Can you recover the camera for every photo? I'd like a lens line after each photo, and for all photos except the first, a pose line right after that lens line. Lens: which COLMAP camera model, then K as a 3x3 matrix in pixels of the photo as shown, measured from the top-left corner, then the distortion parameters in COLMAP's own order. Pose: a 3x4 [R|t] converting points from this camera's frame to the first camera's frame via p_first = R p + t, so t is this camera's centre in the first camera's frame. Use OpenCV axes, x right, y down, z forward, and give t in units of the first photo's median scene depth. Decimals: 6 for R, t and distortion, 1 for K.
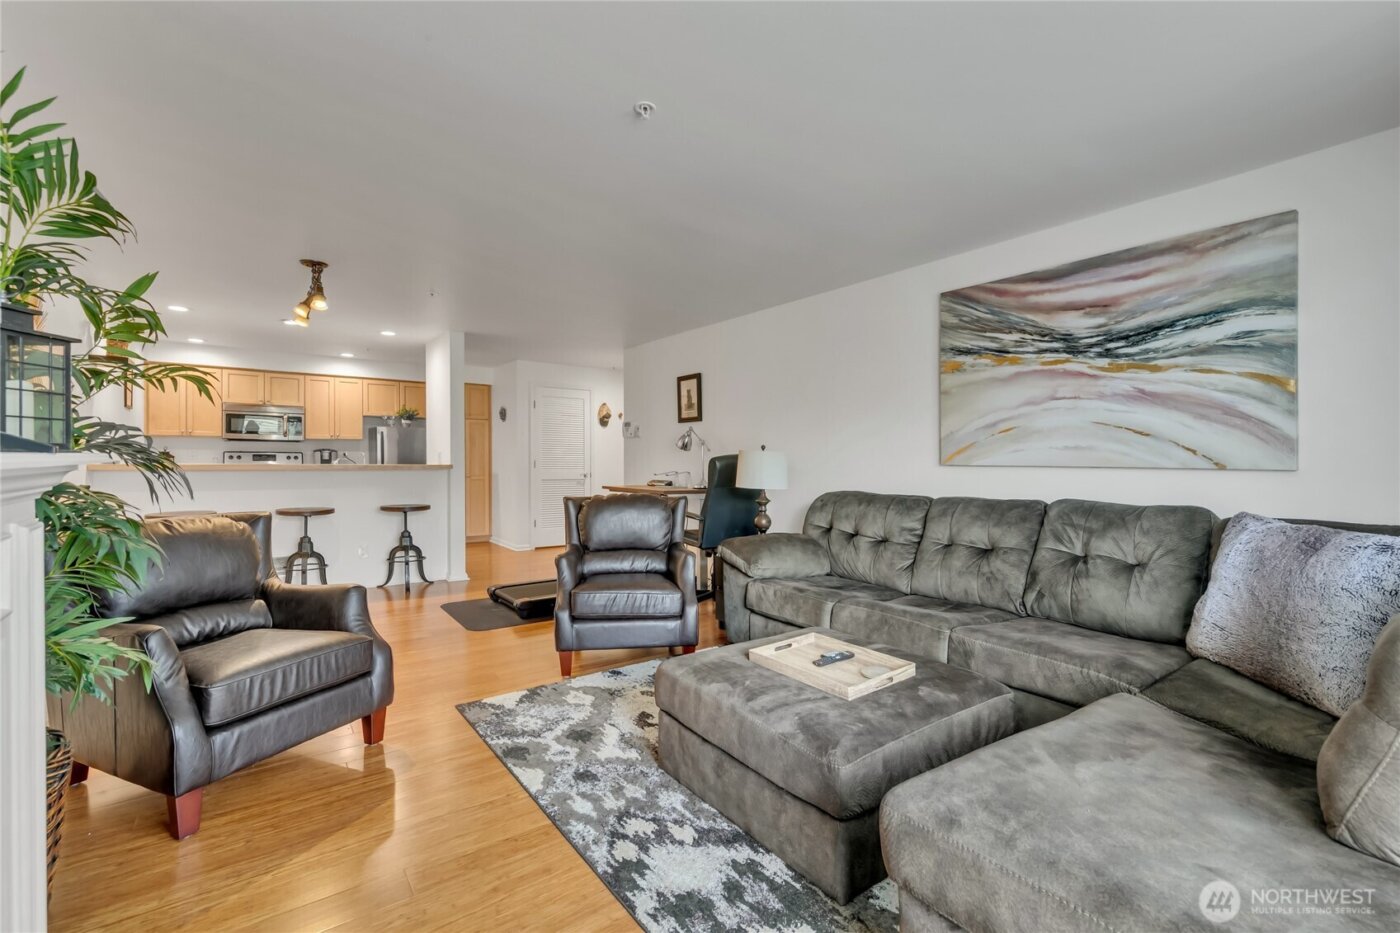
lens RADIAL K [[604.8, 0, 702.4], [0, 604.8, 477.9], [0, 0, 1]] dist [0.000753, 0.000106]
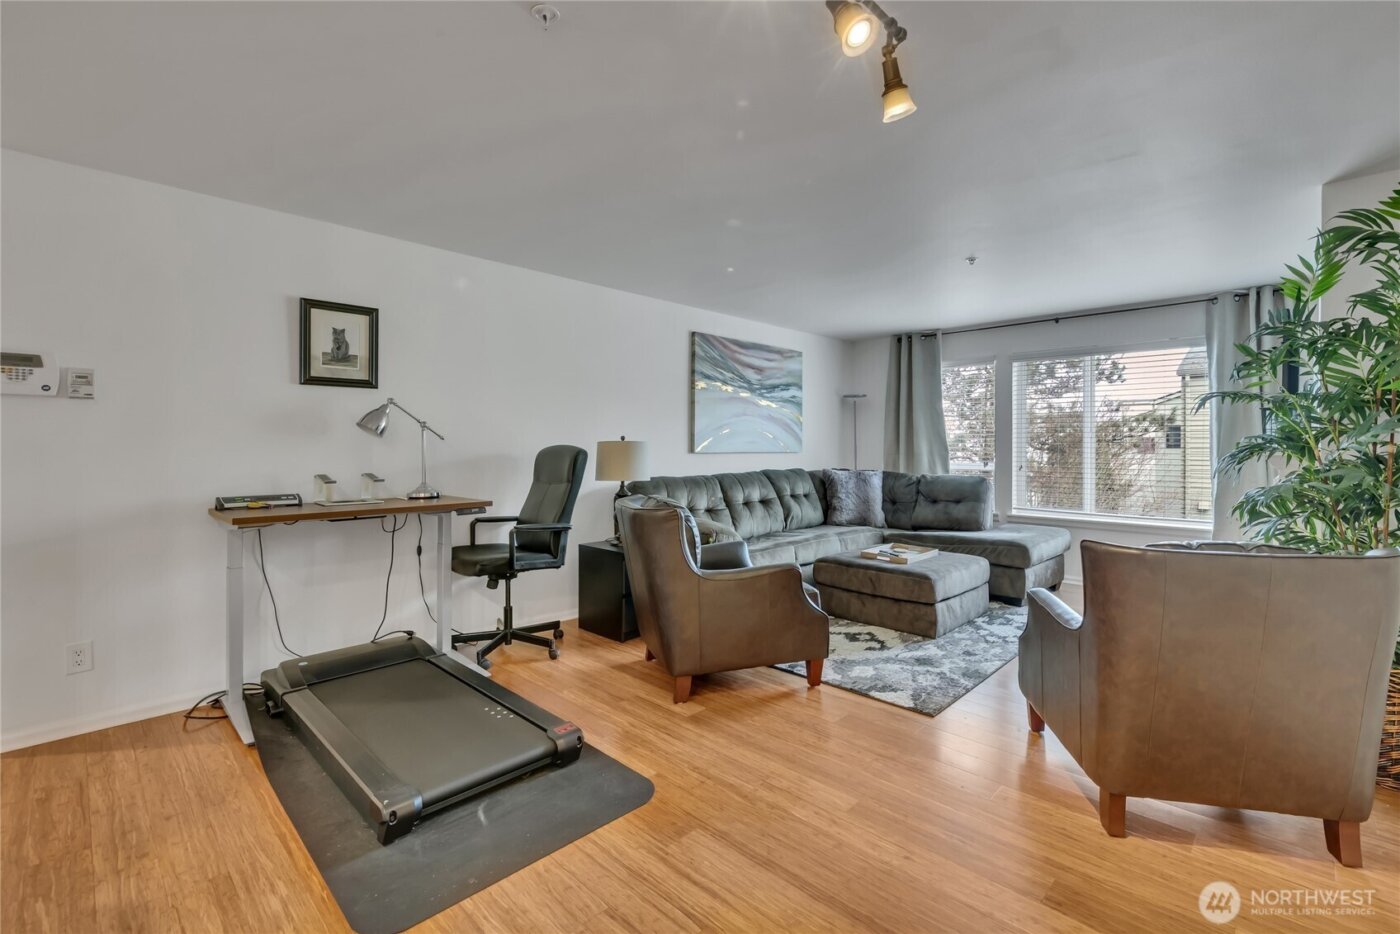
lens RADIAL K [[617.5, 0, 716.9], [0, 617.5, 465.7], [0, 0, 1]] dist [0.001815, -0.000174]
pose [[-0.166780, -0.036105, 0.985333, -1.212968], [0.028423, 0.998738, 0.041407, -0.059241], [-0.985584, 0.034911, -0.165544, 1.392973]]
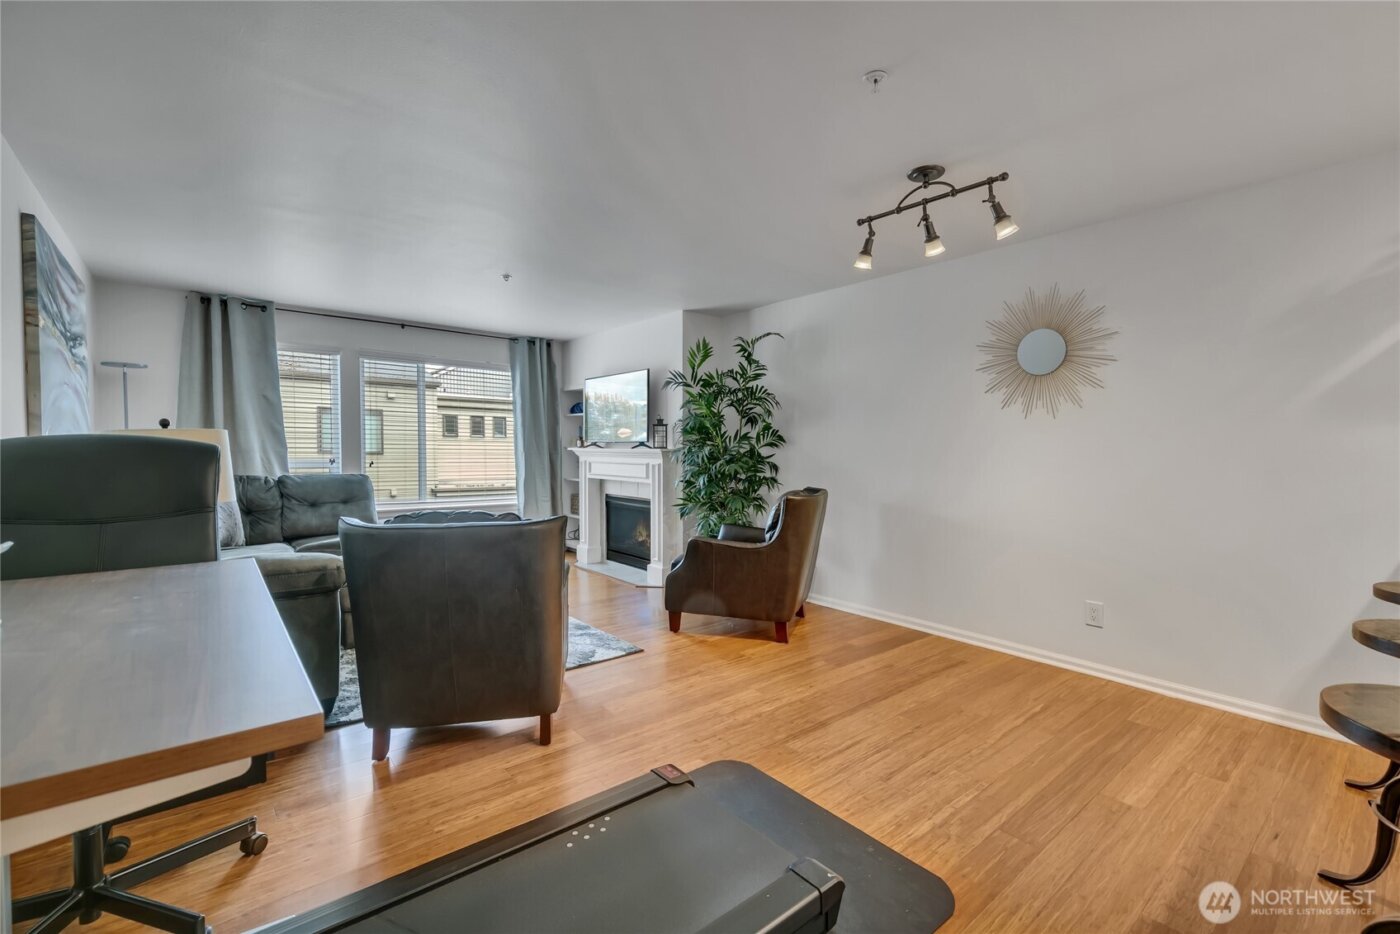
lens RADIAL K [[604.8, 0, 702.4], [0, 604.8, 478.4], [0, 0, 1]] dist [0.000753, 0.000106]
pose [[-0.998287, -0.013562, -0.056918, -0.427607], [-0.018144, 0.996566, 0.080785, -0.073553], [0.055627, 0.081679, -0.995105, 2.088190]]
